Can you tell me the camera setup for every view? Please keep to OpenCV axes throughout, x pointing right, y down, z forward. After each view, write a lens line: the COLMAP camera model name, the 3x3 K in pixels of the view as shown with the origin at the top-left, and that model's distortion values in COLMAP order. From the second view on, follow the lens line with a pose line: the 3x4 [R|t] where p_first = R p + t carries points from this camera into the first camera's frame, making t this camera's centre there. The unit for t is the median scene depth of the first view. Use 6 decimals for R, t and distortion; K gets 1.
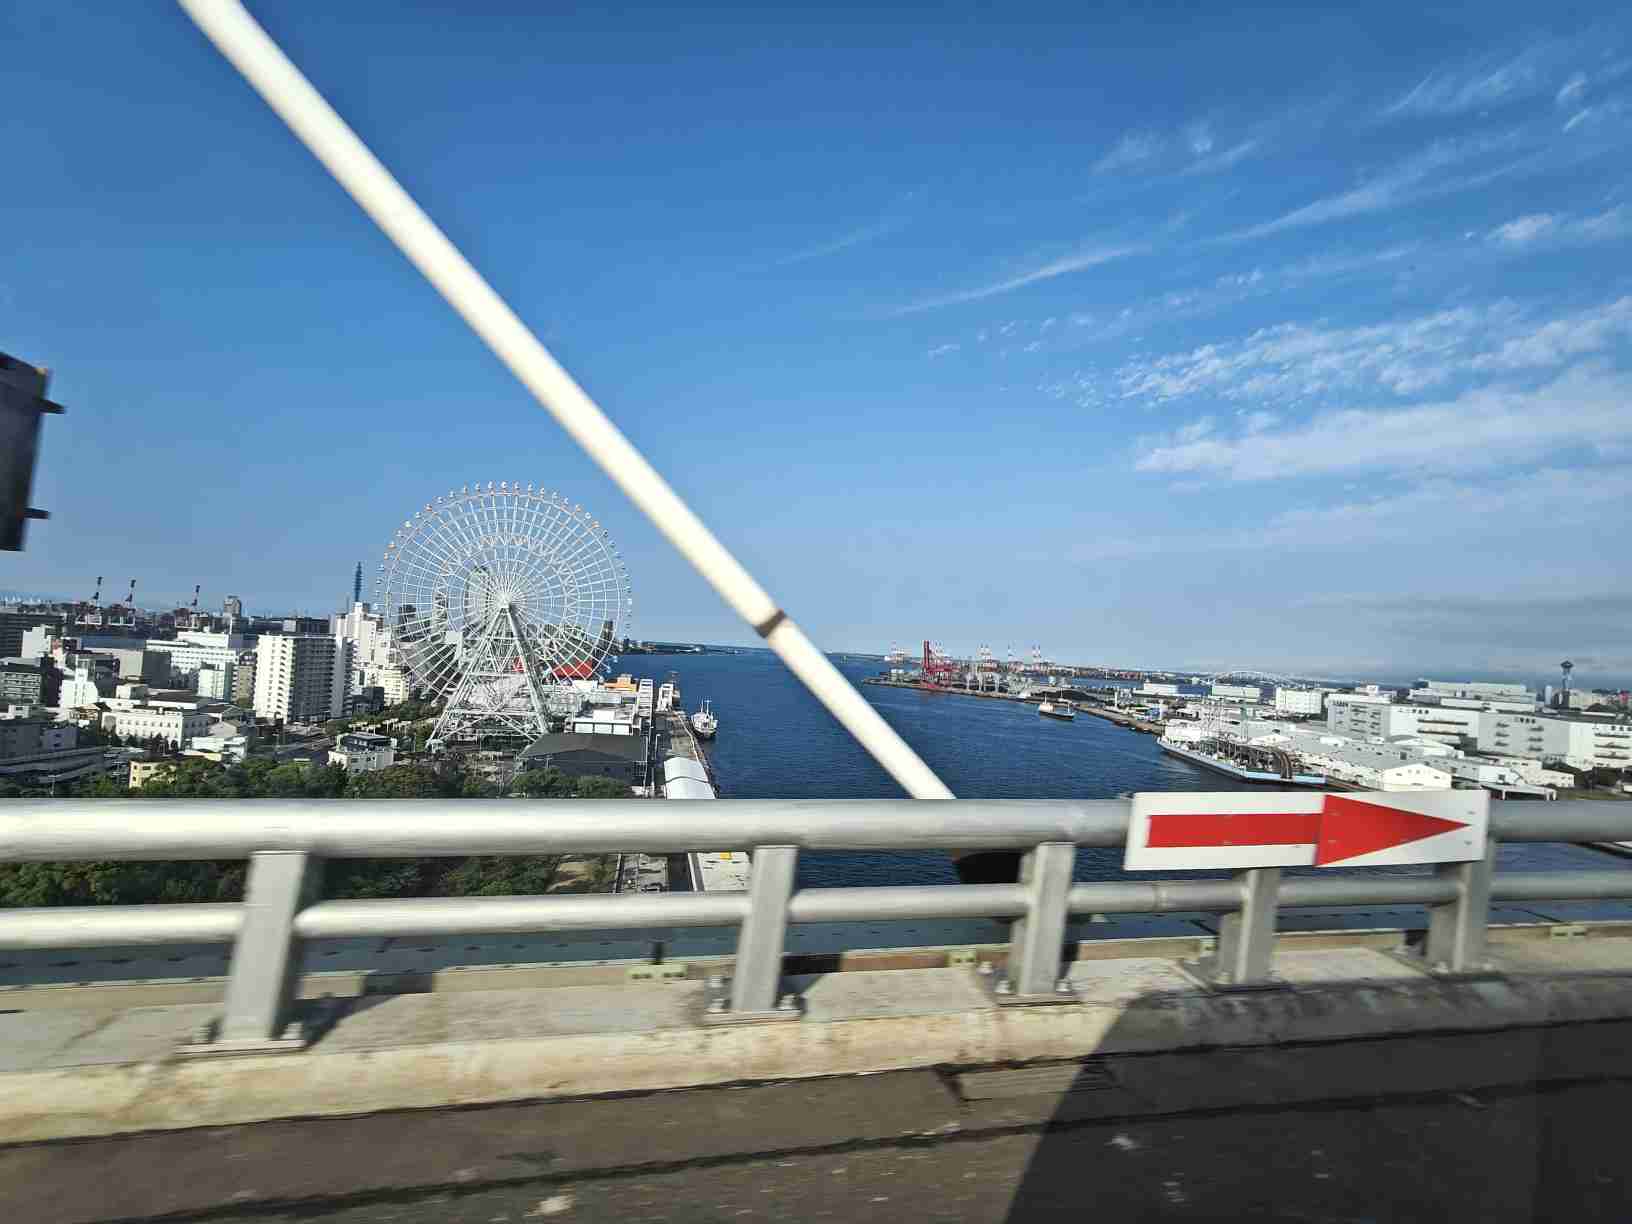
lens RADIAL K [[835.8, 0, 816.0], [0, 835.8, 612.0], [0, 0, 1]] dist [0.000232, 0.002573]
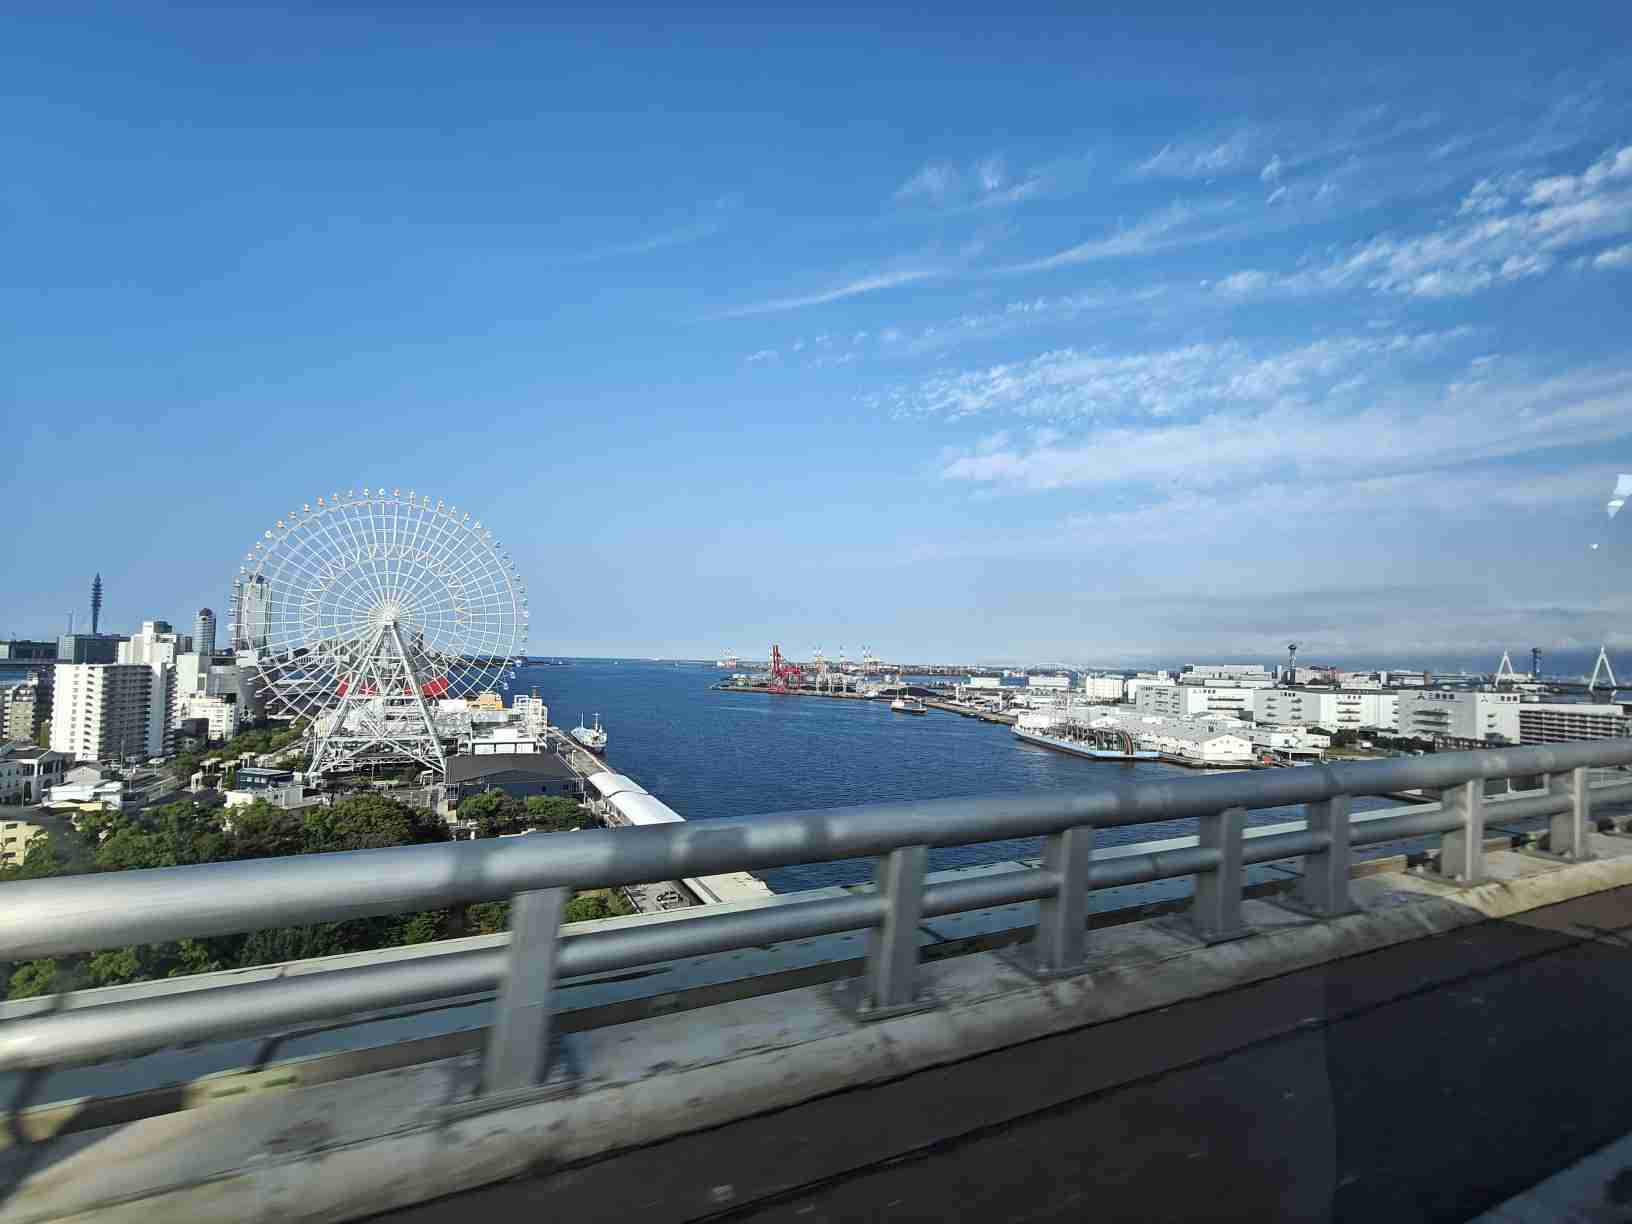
lens RADIAL K [[847.4, 0, 822.7], [0, 847.4, 607.8], [0, 0, 1]] dist [-0.002326, 0.000522]
pose [[0.968046, -0.021697, 0.249832, -0.071497], [0.023930, 0.999696, -0.005900, -0.003415], [-0.249628, 0.011690, 0.968271, -0.014354]]
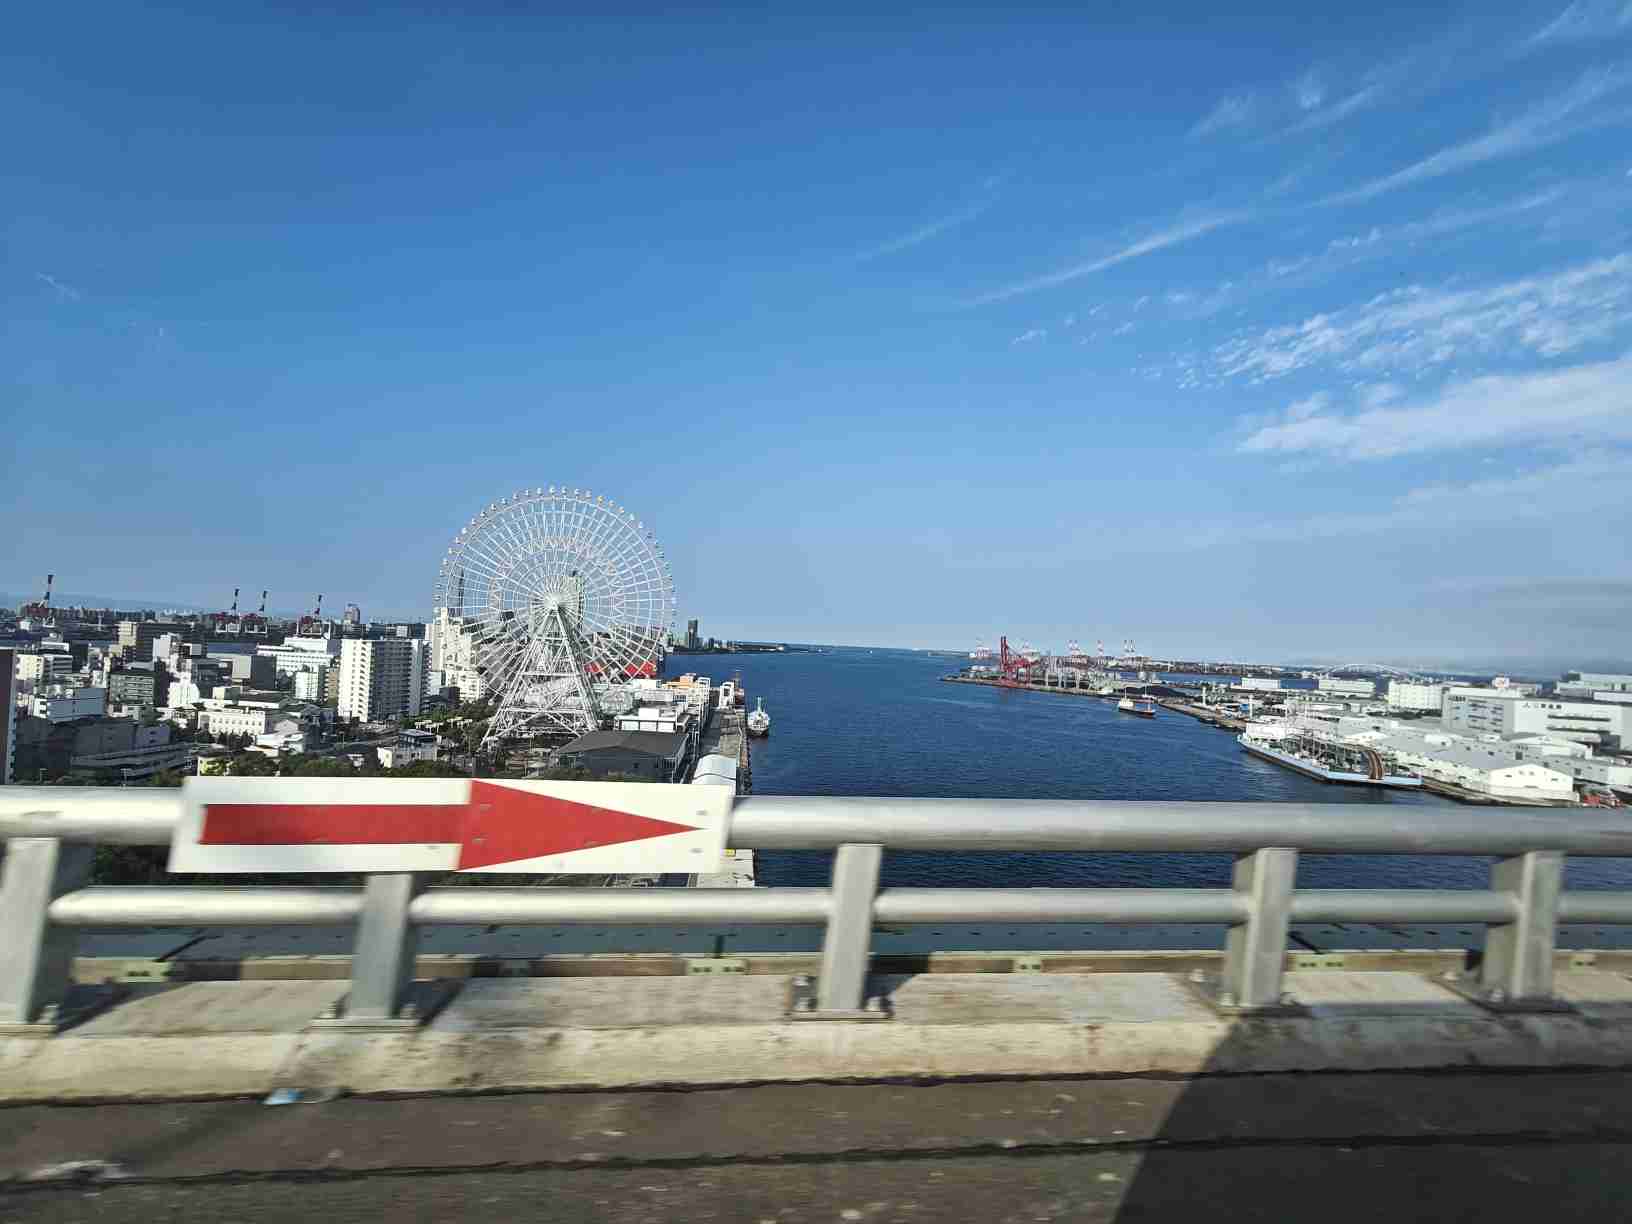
lens RADIAL K [[835.8, 0, 816.0], [0, 835.8, 612.0], [0, 0, 1]] dist [0.000232, 0.002573]
pose [[0.992166, -0.018354, -0.123574, 0.038209], [0.018543, 0.999828, 0.000379, 0.002103], [0.123545, -0.002667, 0.992335, 0.008600]]
